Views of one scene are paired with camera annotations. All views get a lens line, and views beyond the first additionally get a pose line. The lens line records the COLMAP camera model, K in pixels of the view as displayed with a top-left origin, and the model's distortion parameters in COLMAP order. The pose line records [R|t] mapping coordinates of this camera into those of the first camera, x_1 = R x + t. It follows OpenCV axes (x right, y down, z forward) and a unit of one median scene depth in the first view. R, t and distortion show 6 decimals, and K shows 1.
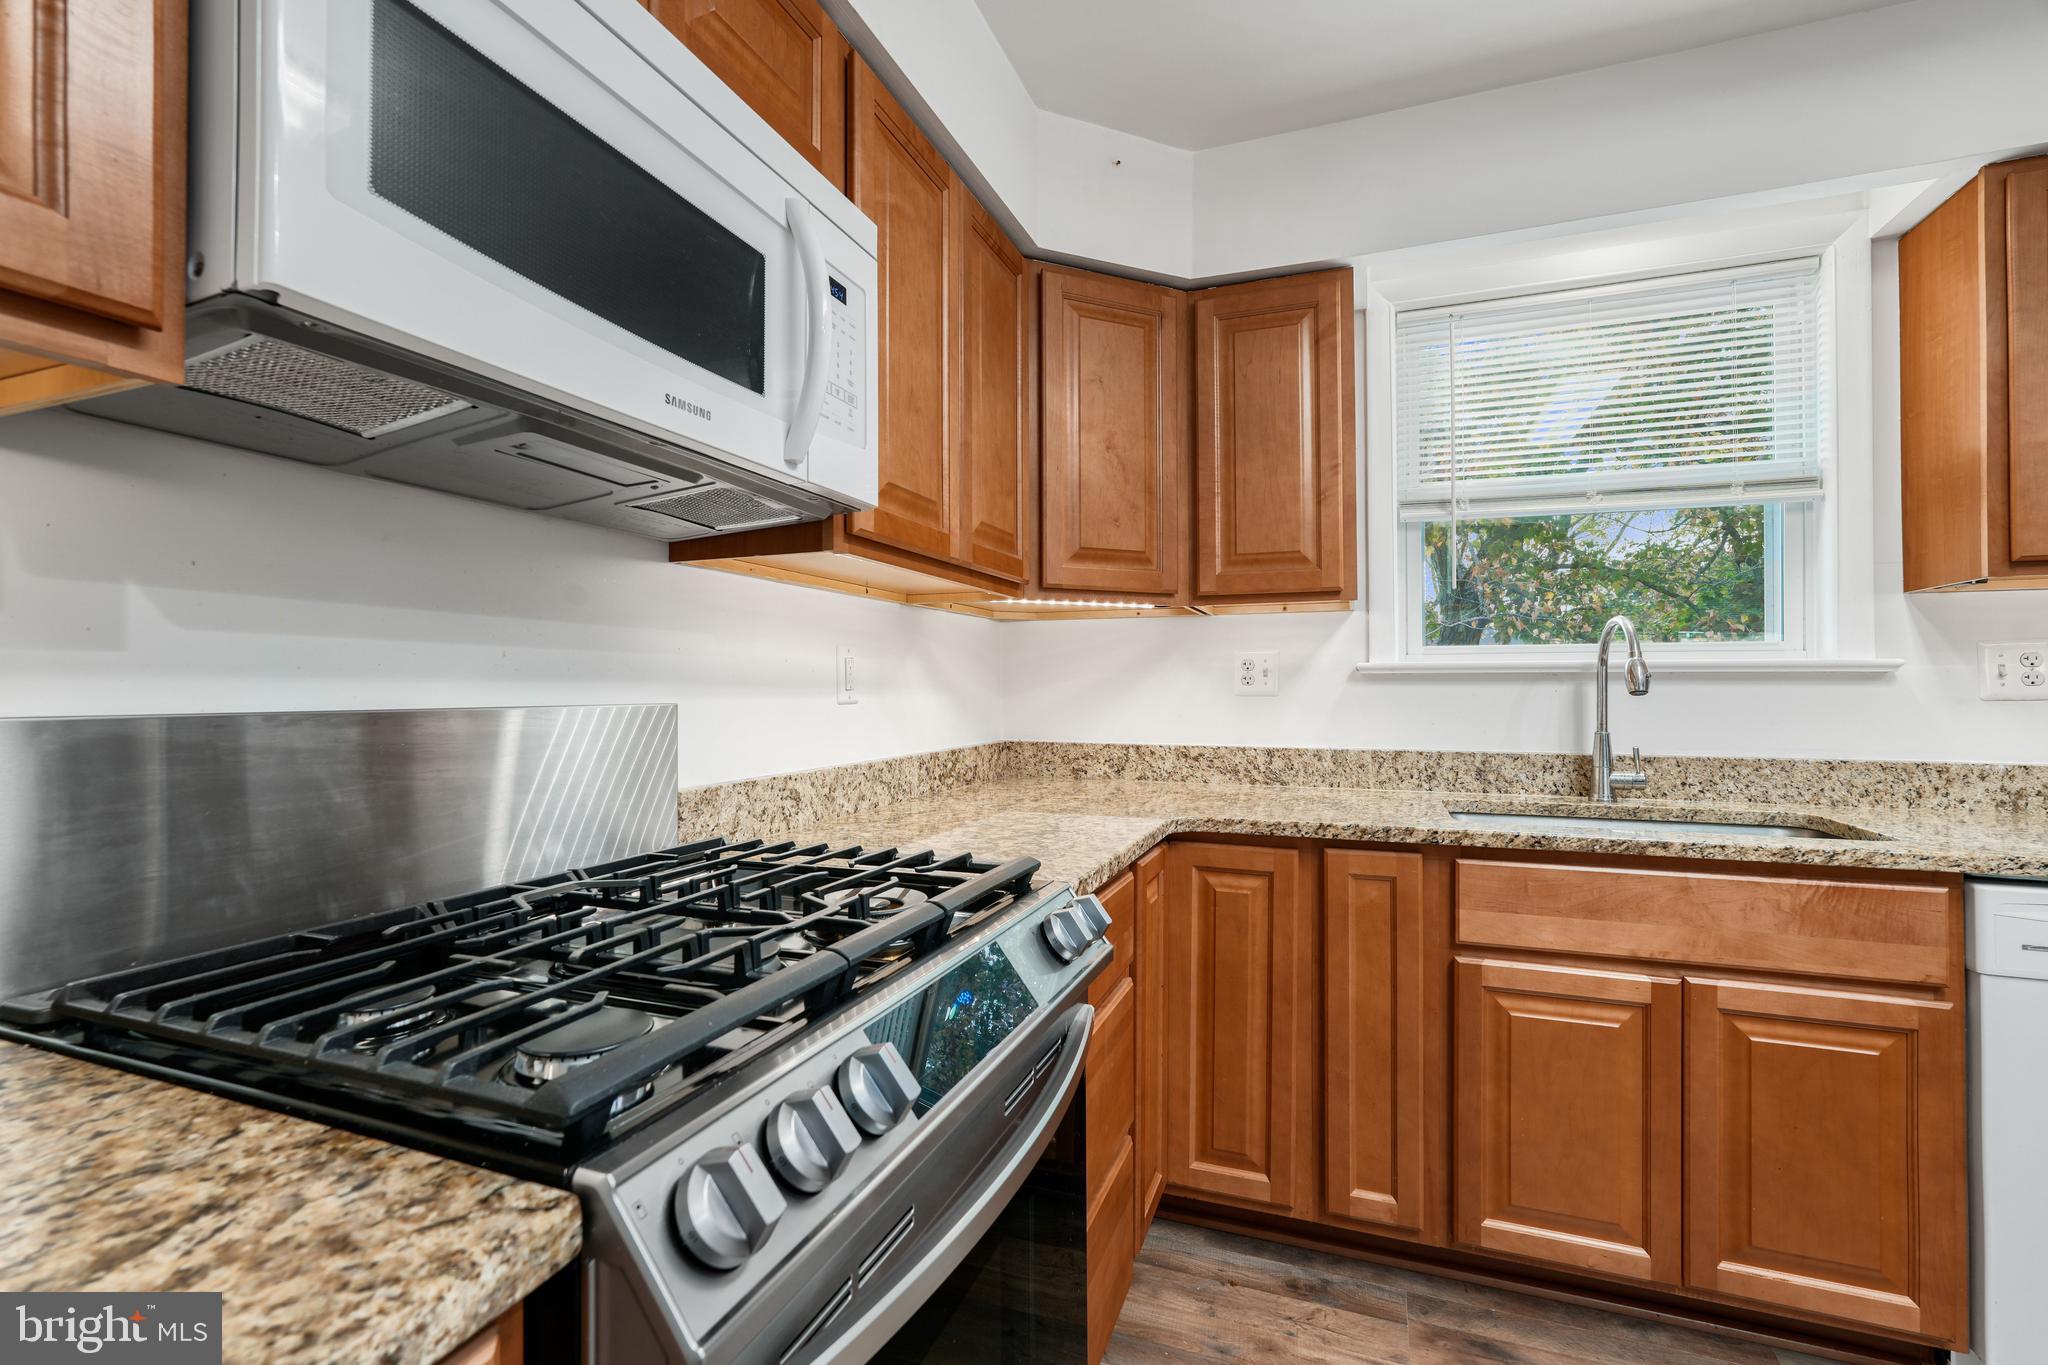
lens RADIAL K [[906.8, 0, 1018.3], [0, 906.8, 673.0], [0, 0, 1]] dist [-0.015972, 0.007408]
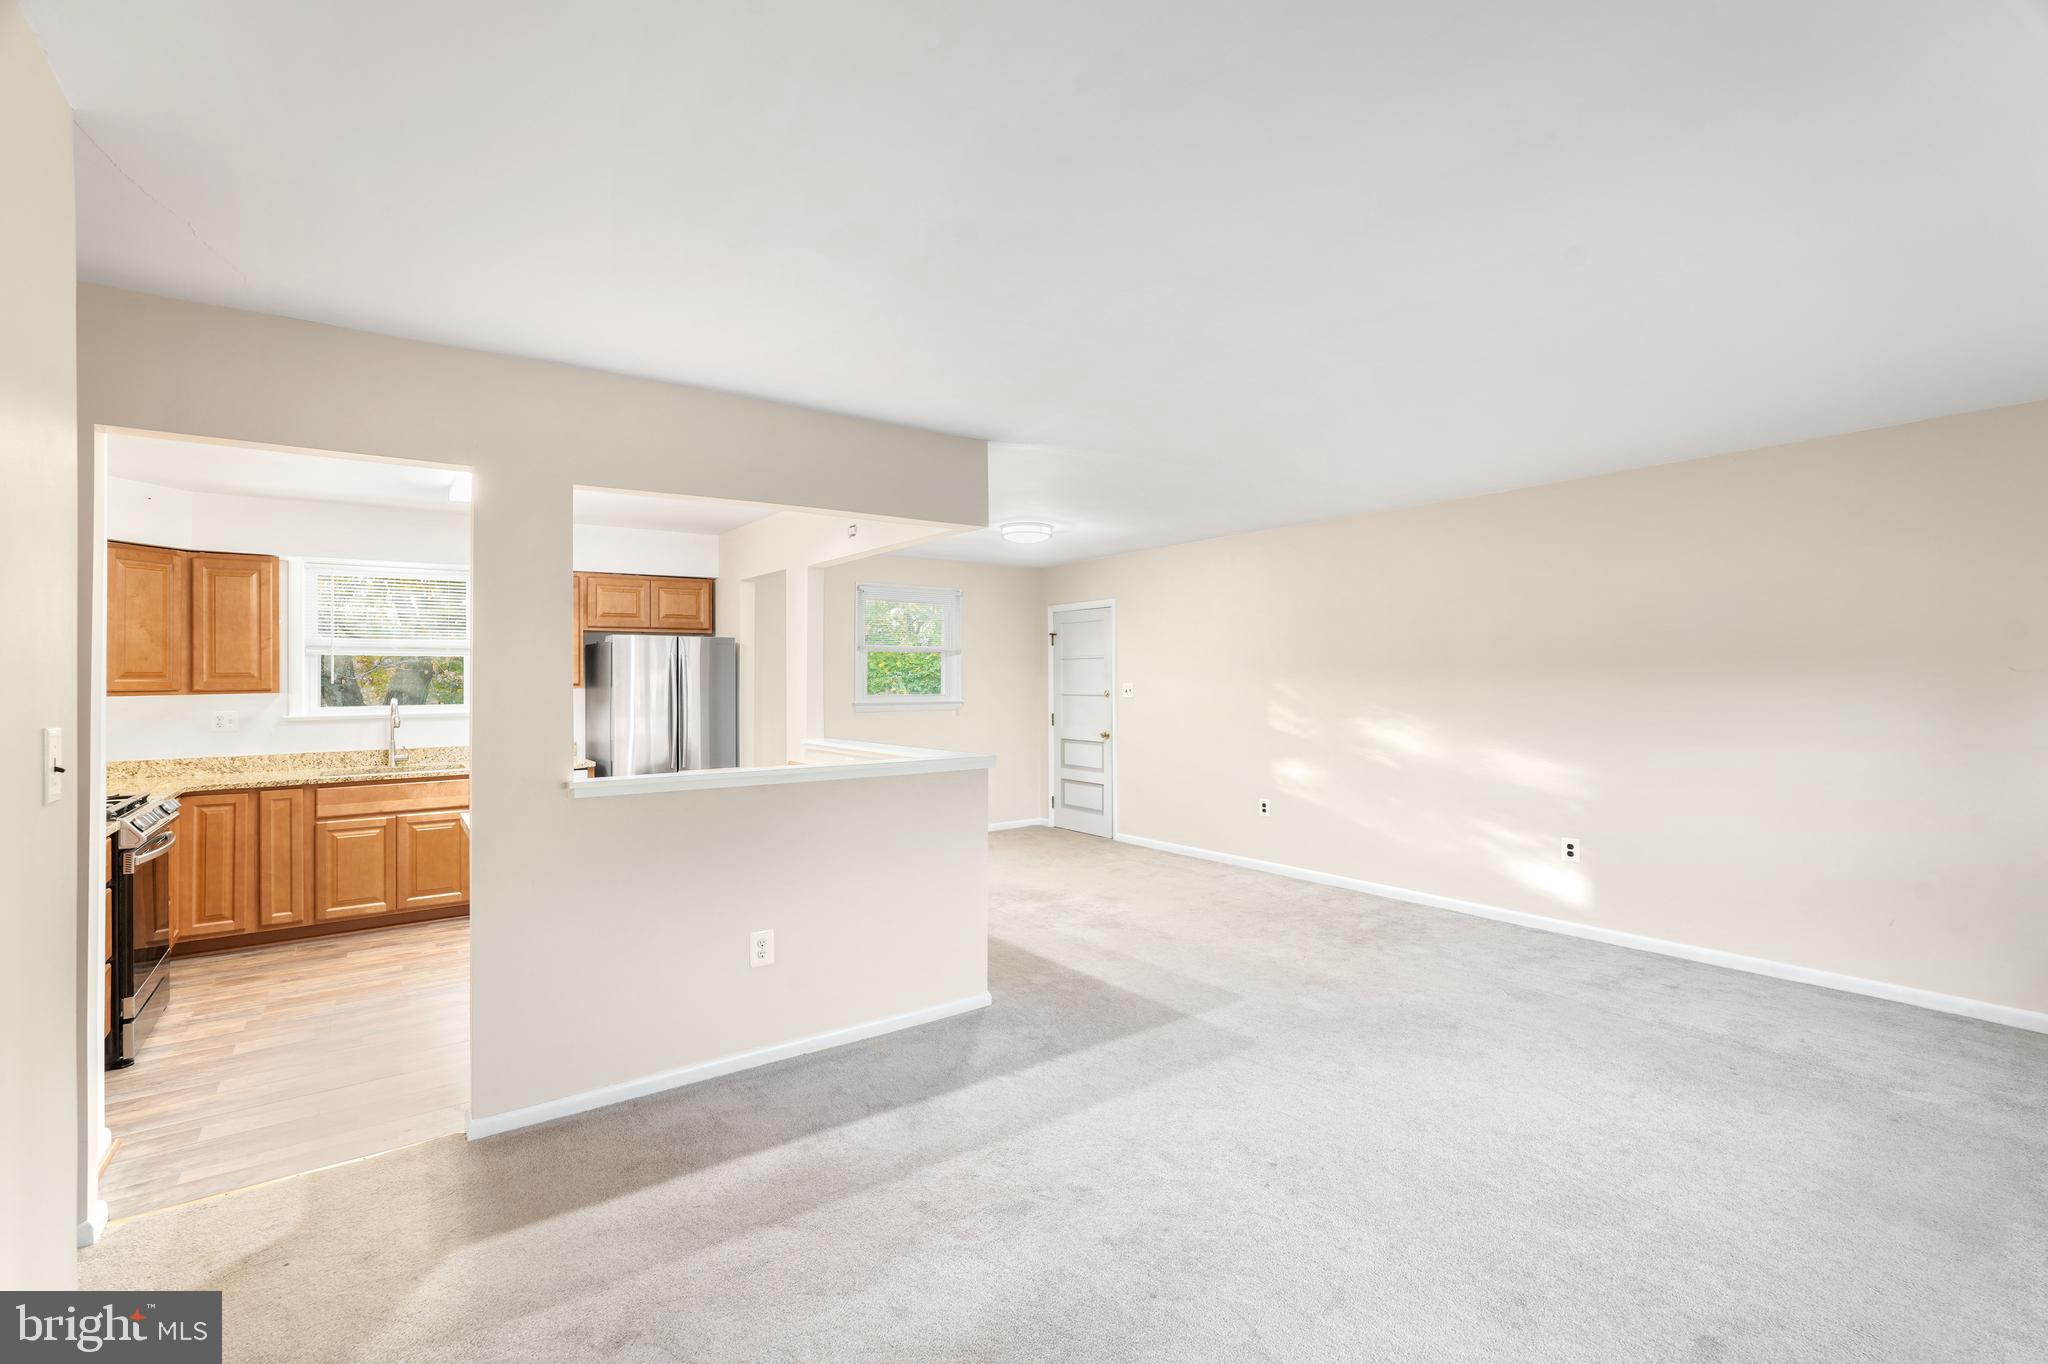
lens RADIAL K [[906.8, 0, 1034.5], [0, 906.8, 667.1], [0, 0, 1]] dist [-0.015972, 0.007408]
pose [[0.531739, 0.005414, 0.846891, -0.722577], [-0.002019, 0.999985, -0.005125, -0.169631], [-0.846906, 0.001015, 0.531741, -2.429040]]
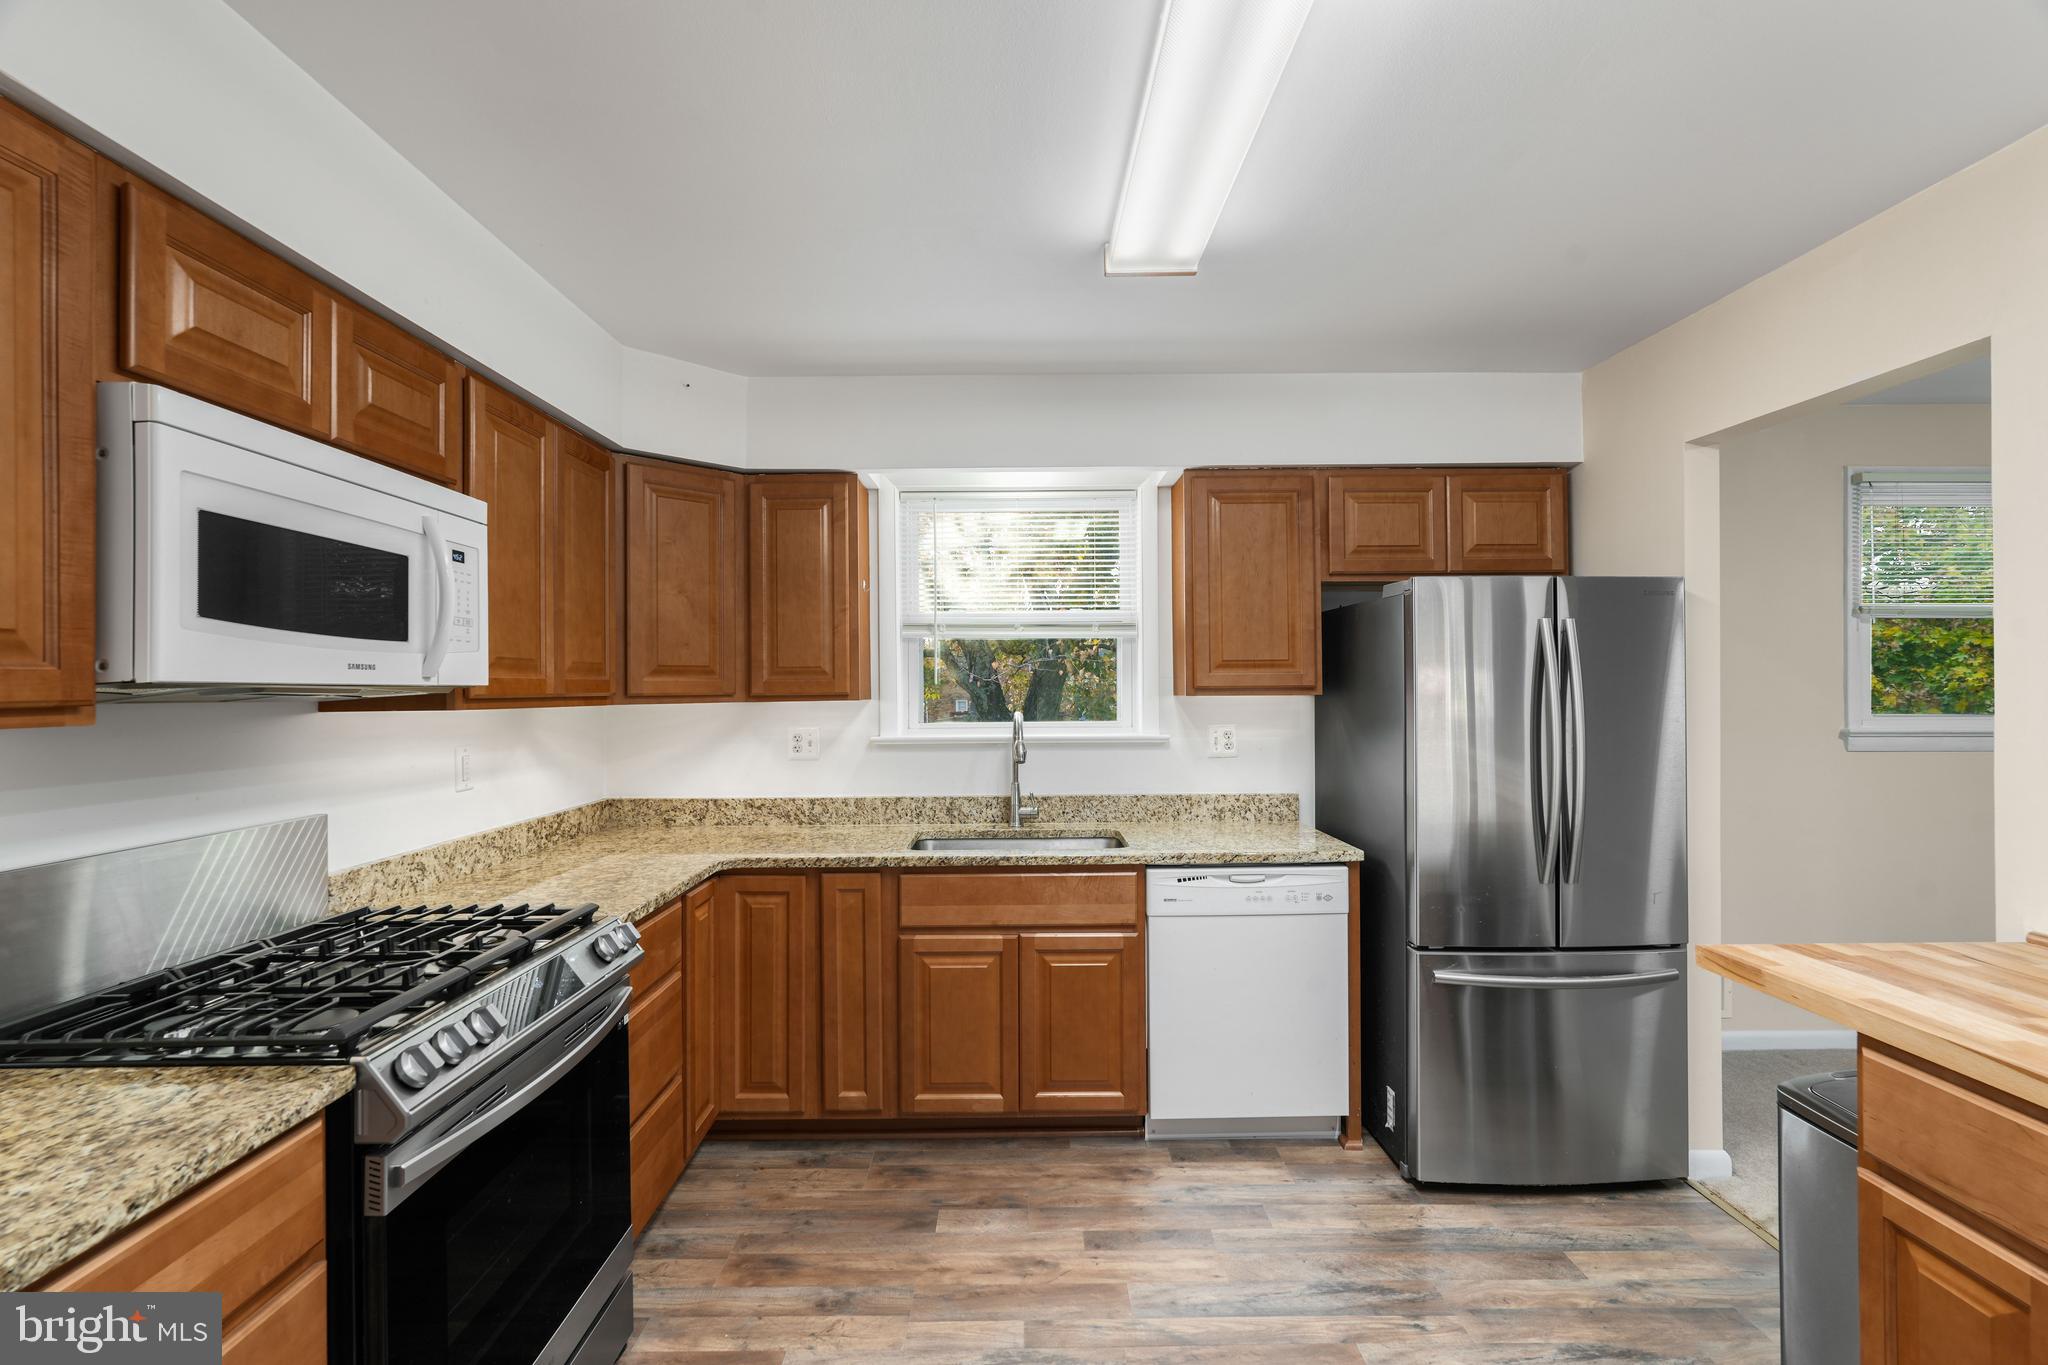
lens RADIAL K [[906.8, 0, 1019.7], [0, 906.8, 676.4], [0, 0, 1]] dist [-0.015972, 0.007408]
pose [[0.931839, -0.002953, 0.362859, 0.096784], [0.002577, 0.999996, 0.001521, -0.144600], [-0.362862, -0.000483, 0.931843, -0.563321]]
